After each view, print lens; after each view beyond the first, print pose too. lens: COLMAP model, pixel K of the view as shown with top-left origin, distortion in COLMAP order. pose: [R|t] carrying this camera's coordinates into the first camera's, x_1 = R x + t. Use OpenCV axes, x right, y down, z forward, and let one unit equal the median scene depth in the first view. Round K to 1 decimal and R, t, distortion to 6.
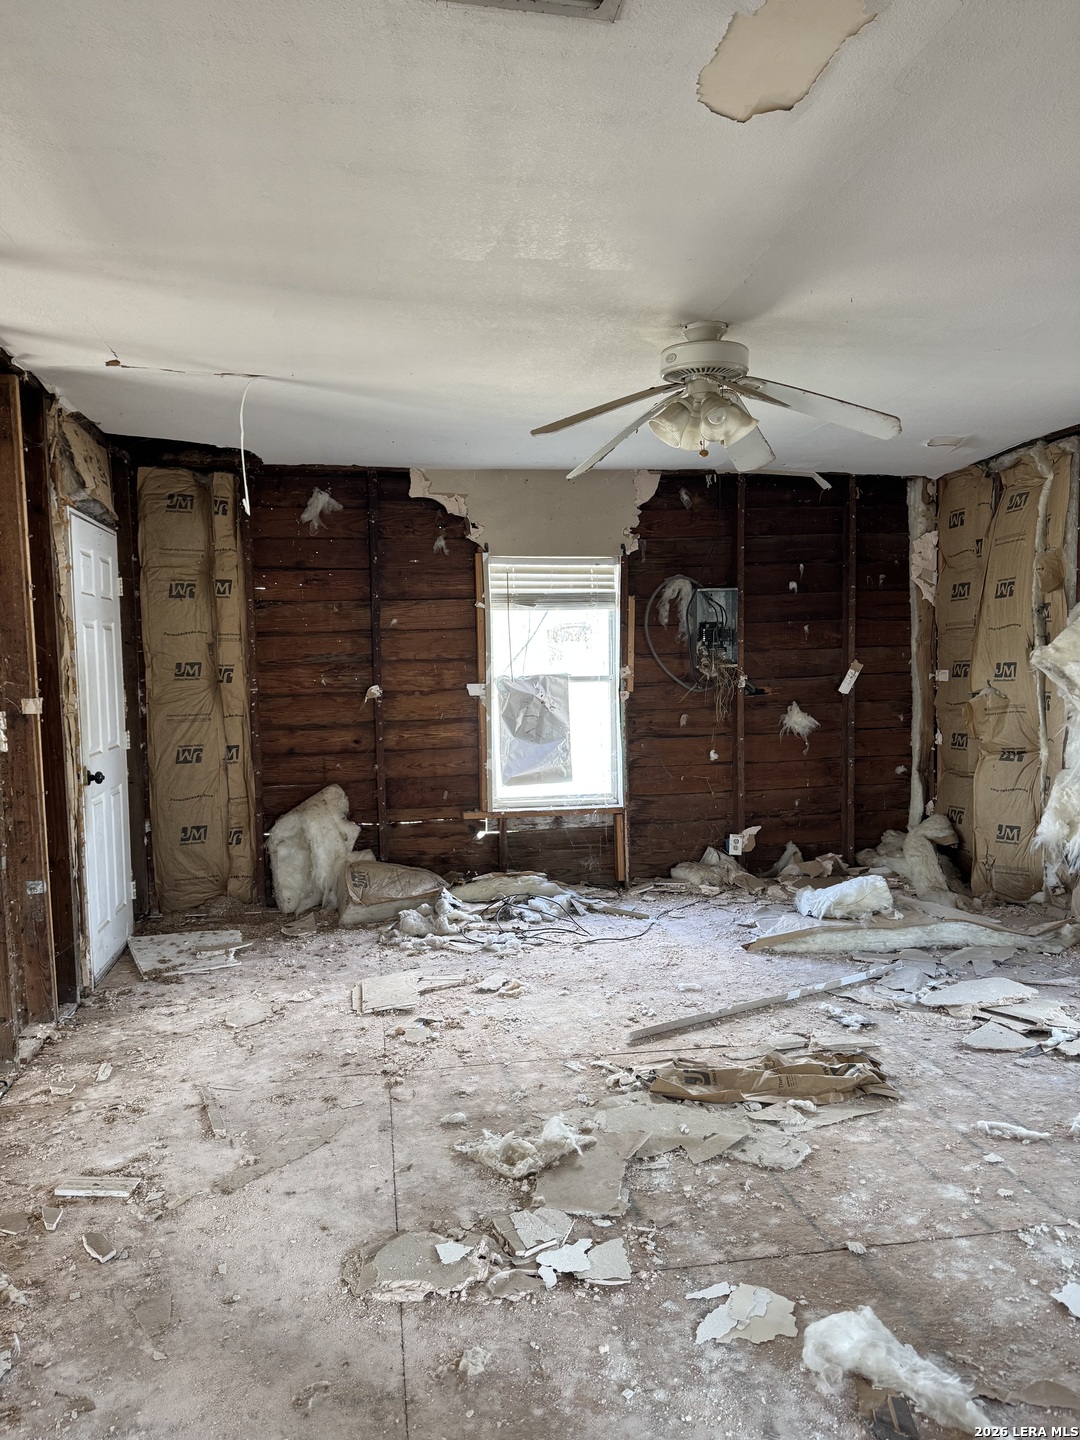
lens RADIAL K [[996.6, 0, 543.6], [0, 996.6, 733.4], [0, 0, 1]] dist [0.165918, -0.294672]
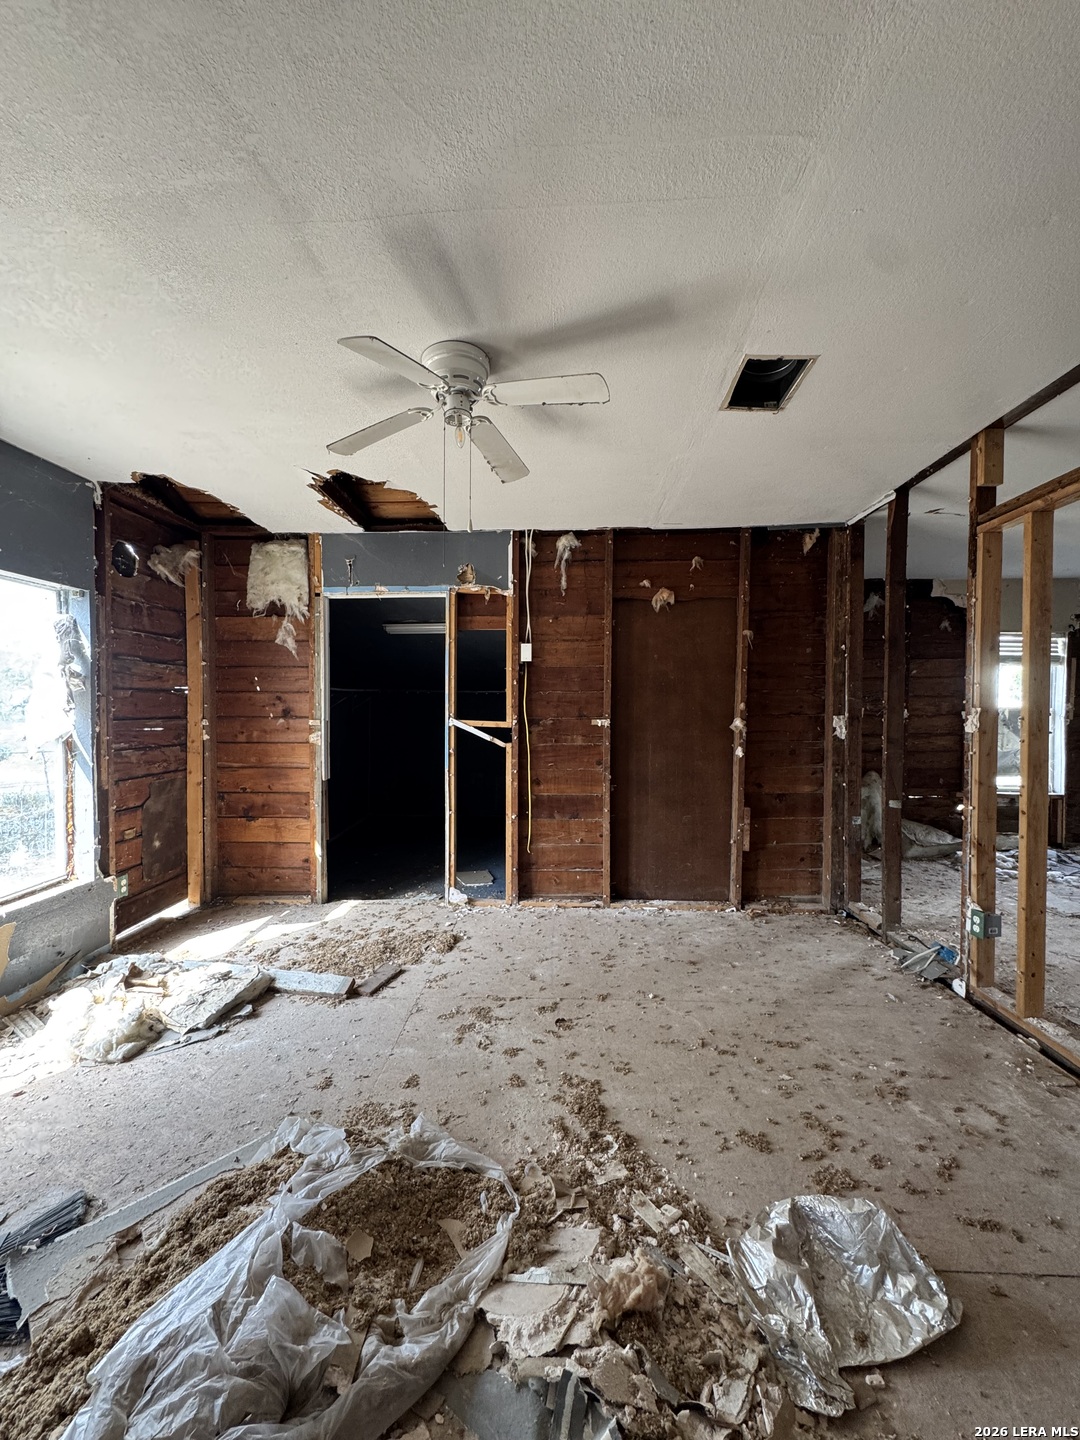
lens RADIAL K [[573.3, 0, 540.0], [0, 573.3, 720.0], [0, 0, 1]] dist [-0.003615, -0.000110]
pose [[0.973074, 0.027827, -0.228808, -0.532441], [-0.039473, 0.998139, -0.046477, 0.033872], [0.227089, 0.054257, 0.972361, -0.038607]]
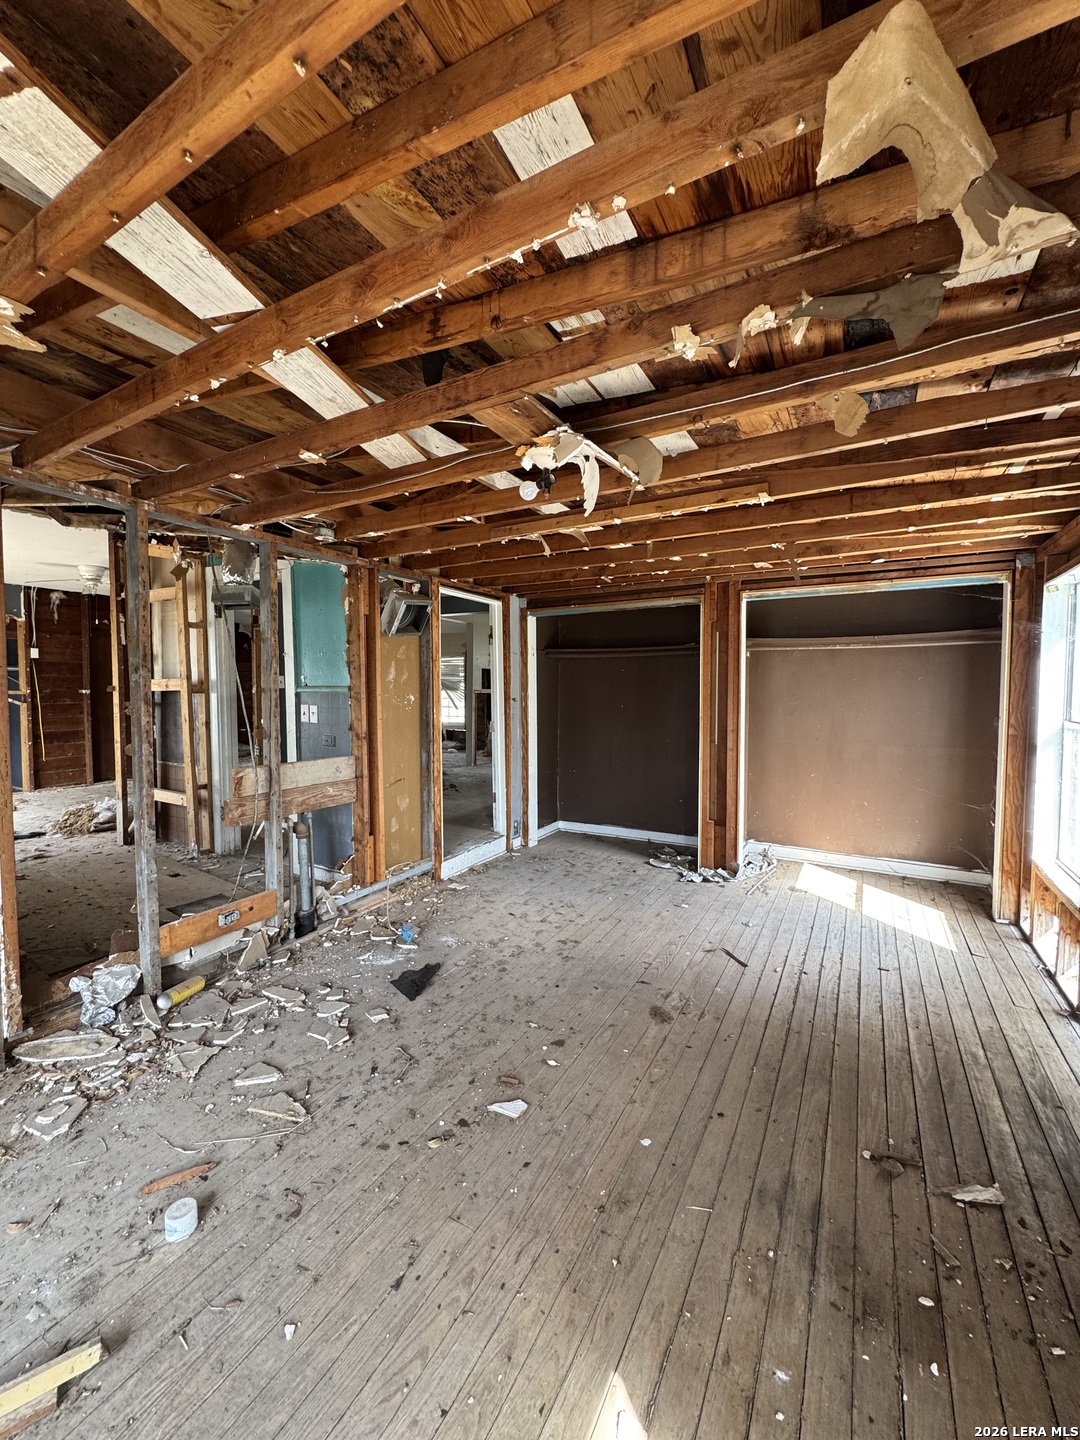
lens RADIAL K [[573.3, 0, 540.0], [0, 573.3, 720.0], [0, 0, 1]] dist [-0.003615, -0.000110]
pose [[0.650985, -0.011547, 0.759003, -0.909653], [0.035616, 0.999248, -0.015345, 0.120029], [-0.758255, 0.037022, 0.650906, -0.957506]]
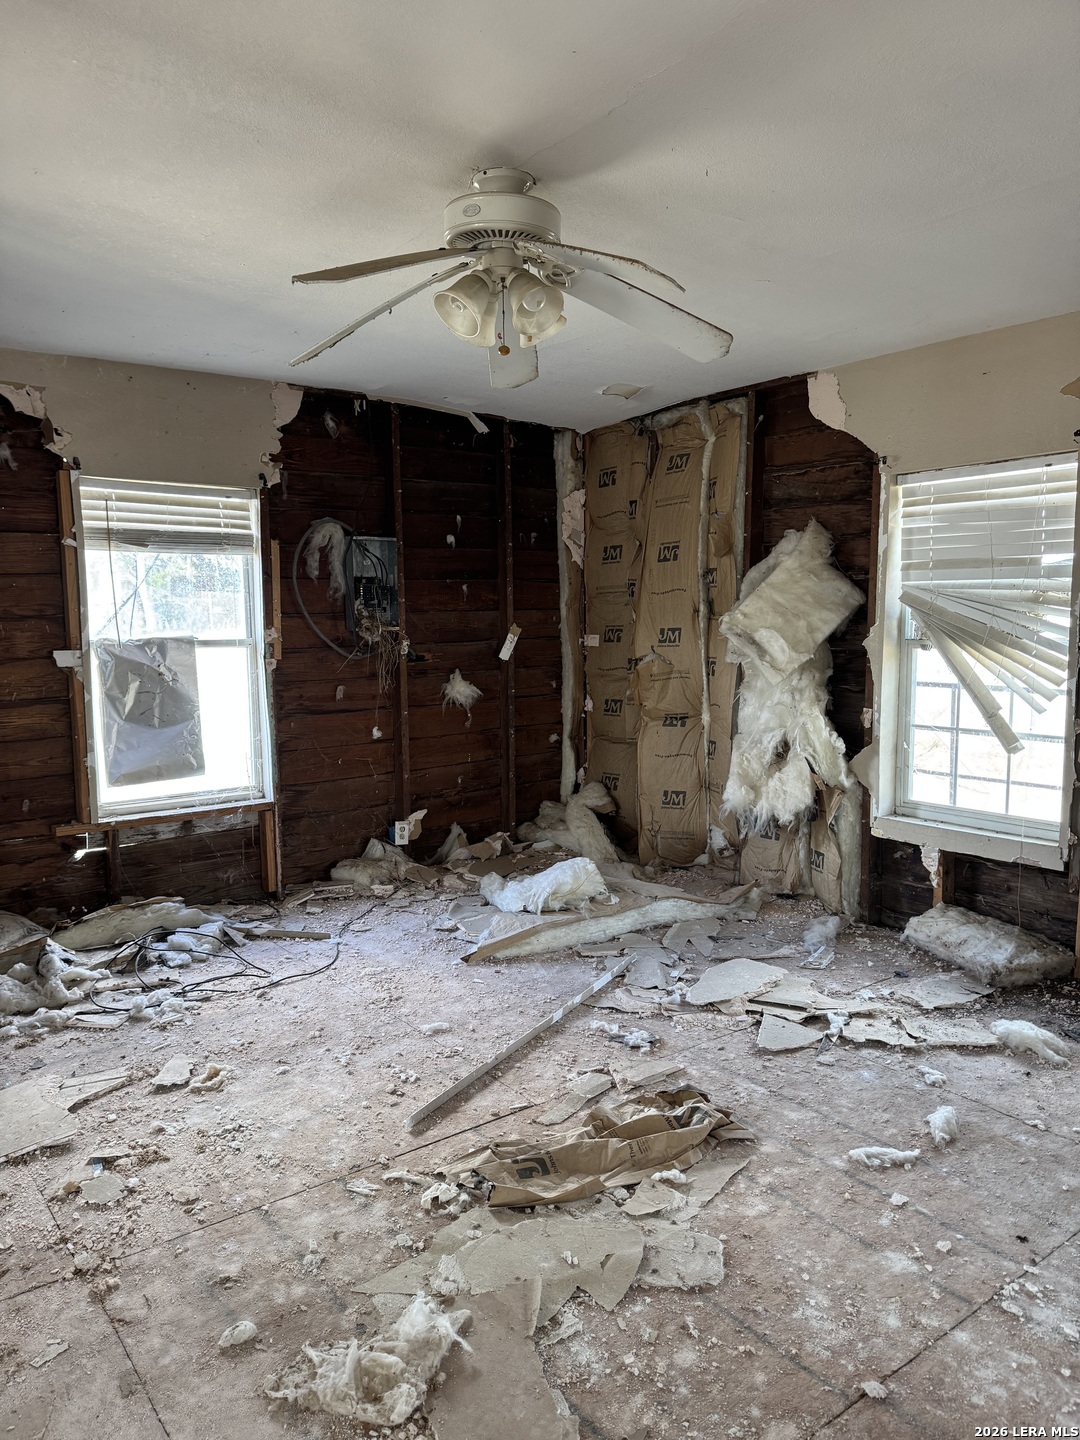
lens RADIAL K [[996.6, 0, 543.6], [0, 996.6, 733.4], [0, 0, 1]] dist [0.165918, -0.294672]
pose [[0.888110, -0.044719, 0.457450, -0.103772], [0.025641, 0.998526, 0.047832, -0.016280], [-0.458915, -0.030750, 0.887948, 0.182122]]
